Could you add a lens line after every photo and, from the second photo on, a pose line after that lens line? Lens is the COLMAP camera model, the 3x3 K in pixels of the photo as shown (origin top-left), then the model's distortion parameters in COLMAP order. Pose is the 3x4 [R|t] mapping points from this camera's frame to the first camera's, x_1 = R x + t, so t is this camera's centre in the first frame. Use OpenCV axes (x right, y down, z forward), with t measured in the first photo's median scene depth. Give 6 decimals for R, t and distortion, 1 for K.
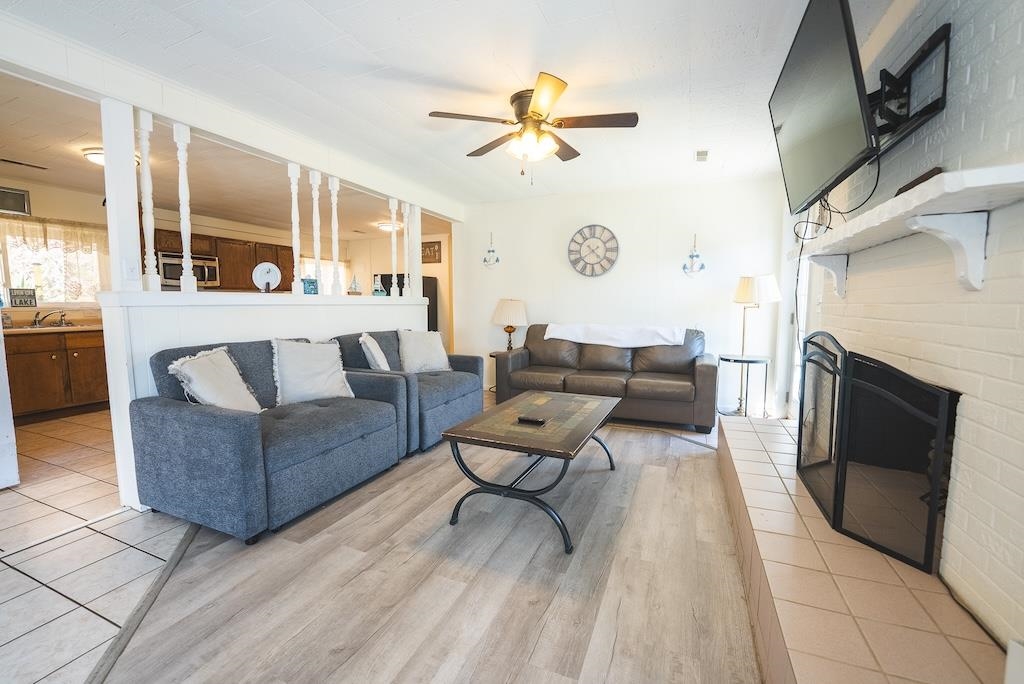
lens RADIAL K [[420.5, 0, 513.8], [0, 420.5, 344.1], [0, 0, 1]] dist [-0.031650, 0.004934]
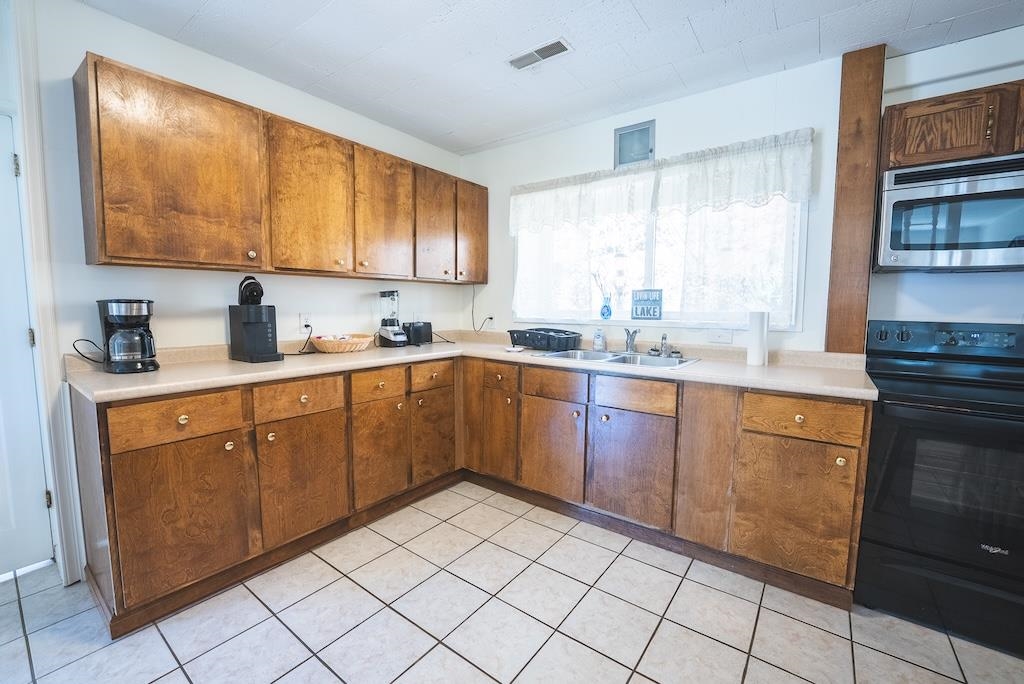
lens RADIAL K [[420.5, 0, 513.8], [0, 420.5, 344.1], [0, 0, 1]] dist [-0.031650, 0.004934]
pose [[-0.247670, 0.088607, -0.964784, -0.491065], [-0.105524, 0.987418, 0.117775, -0.099041], [0.963081, 0.130978, -0.235203, 0.881275]]
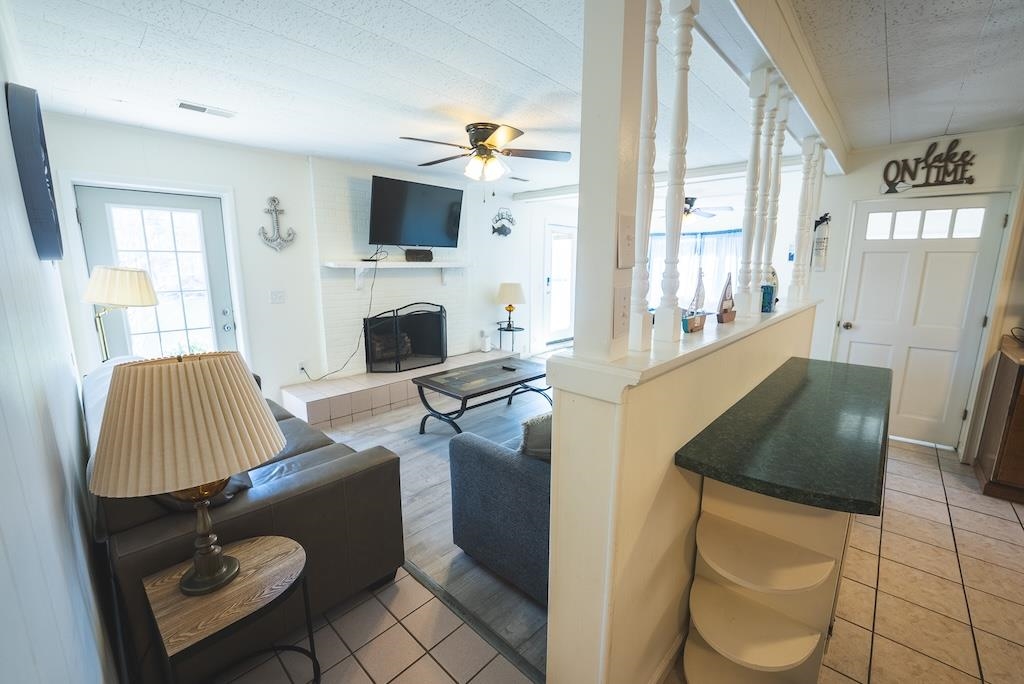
lens RADIAL K [[418.9, 0, 514.2], [0, 418.9, 343.9], [0, 0, 1]] dist [-0.019401, 0.000133]
pose [[-0.936145, -0.068116, 0.344953, -0.268753], [0.031739, 0.960681, 0.275835, -0.181998], [-0.350179, 0.269170, -0.897175, 1.216231]]
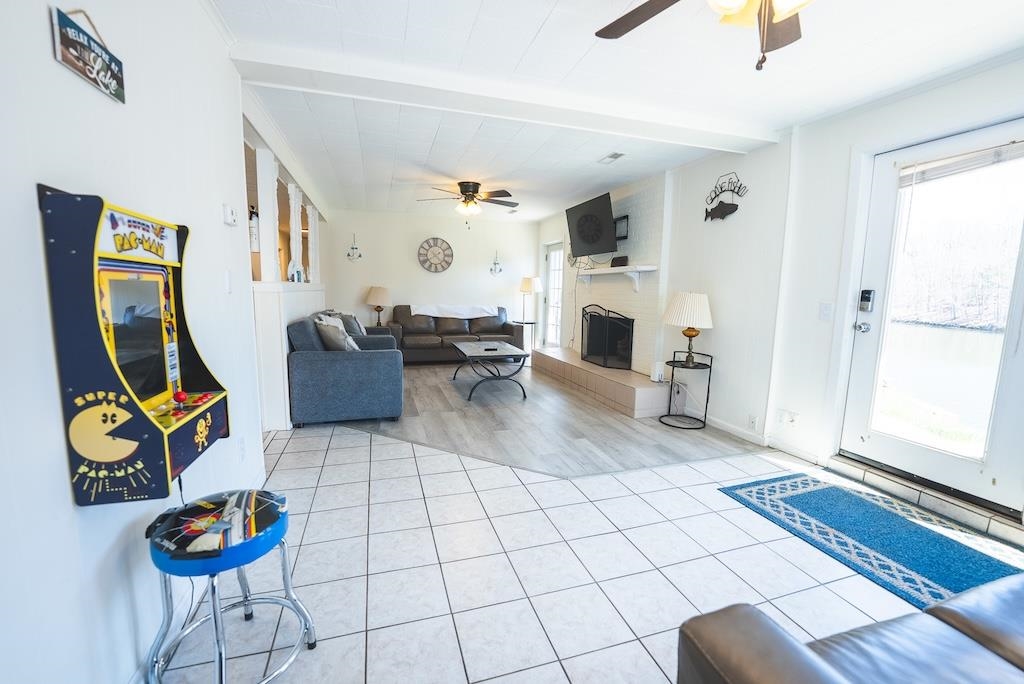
lens RADIAL K [[420.5, 0, 513.8], [0, 420.5, 344.1], [0, 0, 1]] dist [-0.031650, 0.004934]
pose [[0.760292, -0.065584, 0.646262, -0.597328], [0.042418, 0.997779, 0.051355, 0.027900], [-0.648195, -0.011631, 0.761385, -0.322467]]
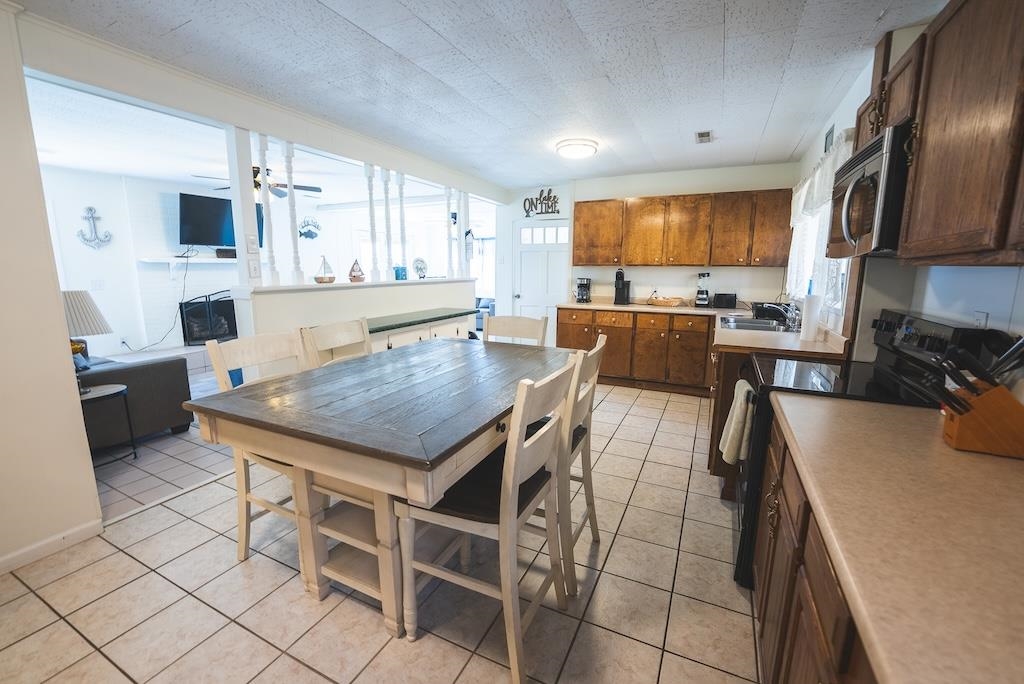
lens RADIAL K [[420.5, 0, 513.8], [0, 420.5, 344.1], [0, 0, 1]] dist [-0.031650, 0.004934]
pose [[-0.997811, -0.014878, 0.064432, -0.650267], [0.003409, 0.961491, 0.274816, -0.194939], [-0.066040, 0.274434, -0.959336, 1.571513]]
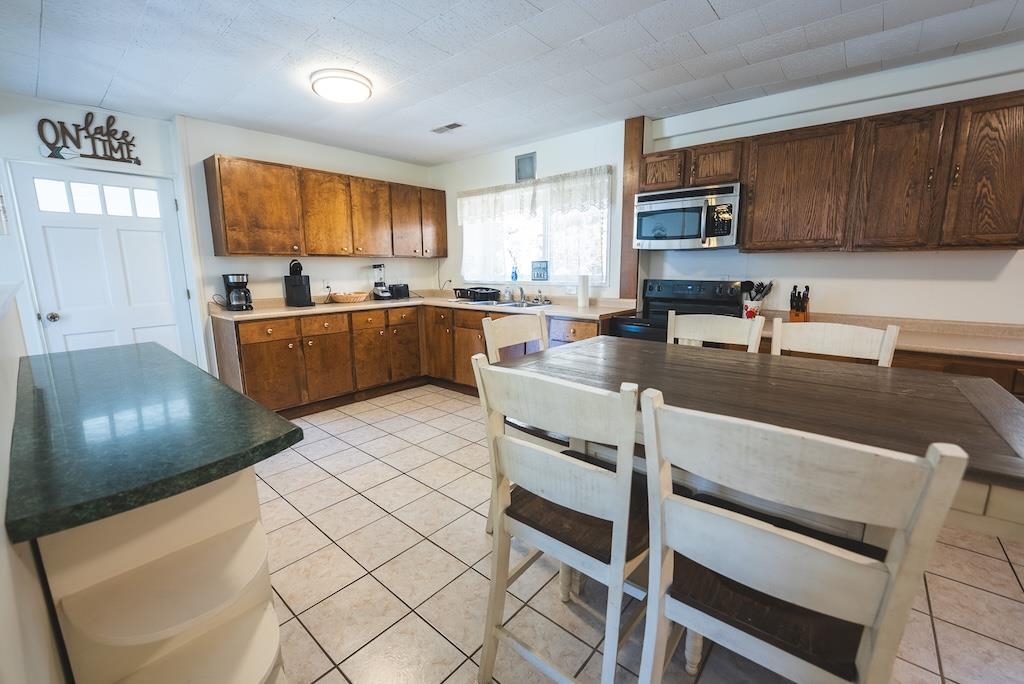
lens RADIAL K [[420.5, 0, 513.8], [0, 420.5, 344.1], [0, 0, 1]] dist [-0.031650, 0.004934]
pose [[-0.309314, 0.173953, -0.934914, -0.214981], [-0.089635, 0.973417, 0.210772, -0.135505], [0.946726, 0.148996, -0.285500, 1.141980]]
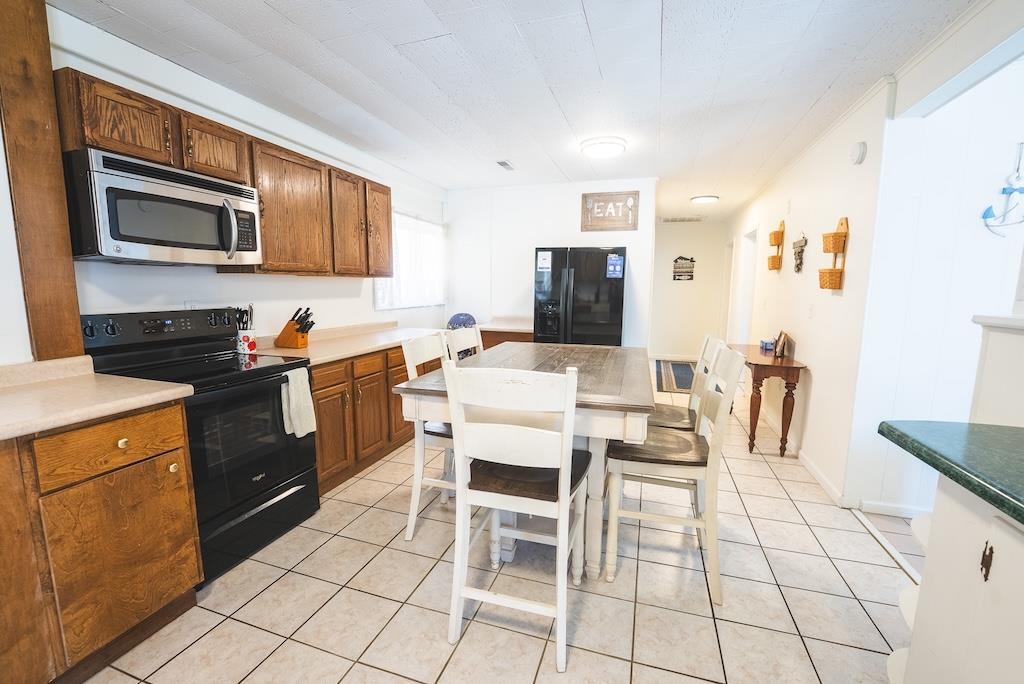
lens RADIAL K [[420.5, 0, 513.8], [0, 420.5, 344.1], [0, 0, 1]] dist [-0.031650, 0.004934]
pose [[0.996808, -0.001784, 0.079822, -0.634119], [-0.001154, 0.999324, 0.036745, -0.100592], [-0.079833, -0.036720, 0.996132, 0.738901]]
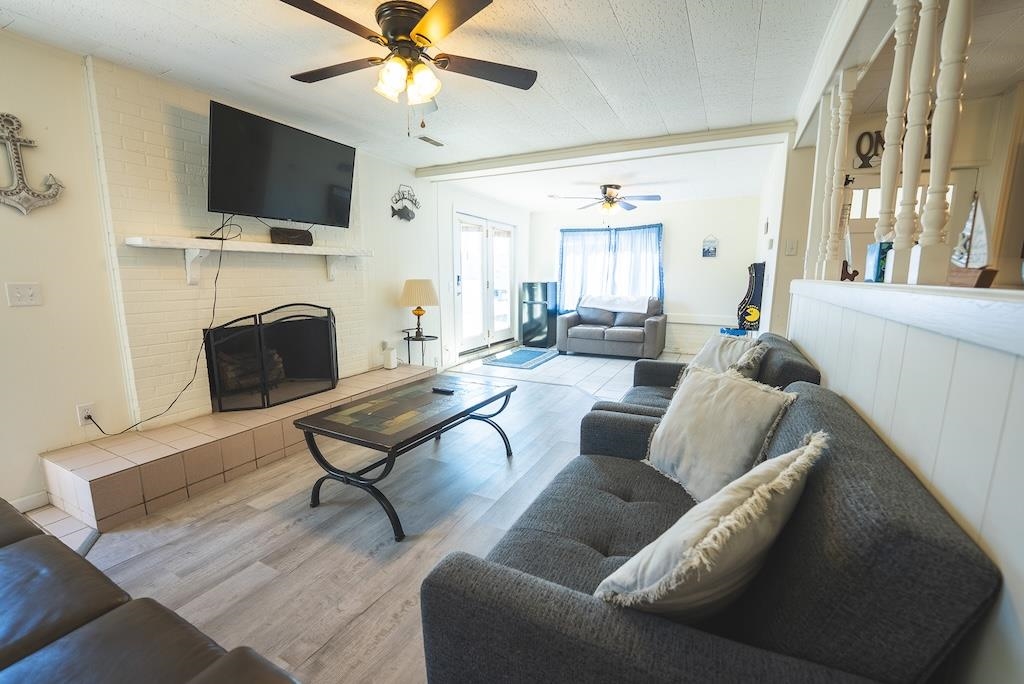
lens RADIAL K [[420.5, 0, 513.8], [0, 420.5, 344.1], [0, 0, 1]] dist [-0.031650, 0.004934]
pose [[-0.997072, -0.012325, 0.075473, -0.117655], [0.007554, 0.966227, 0.257583, -0.118965], [-0.076099, 0.257399, -0.963304, 1.025477]]
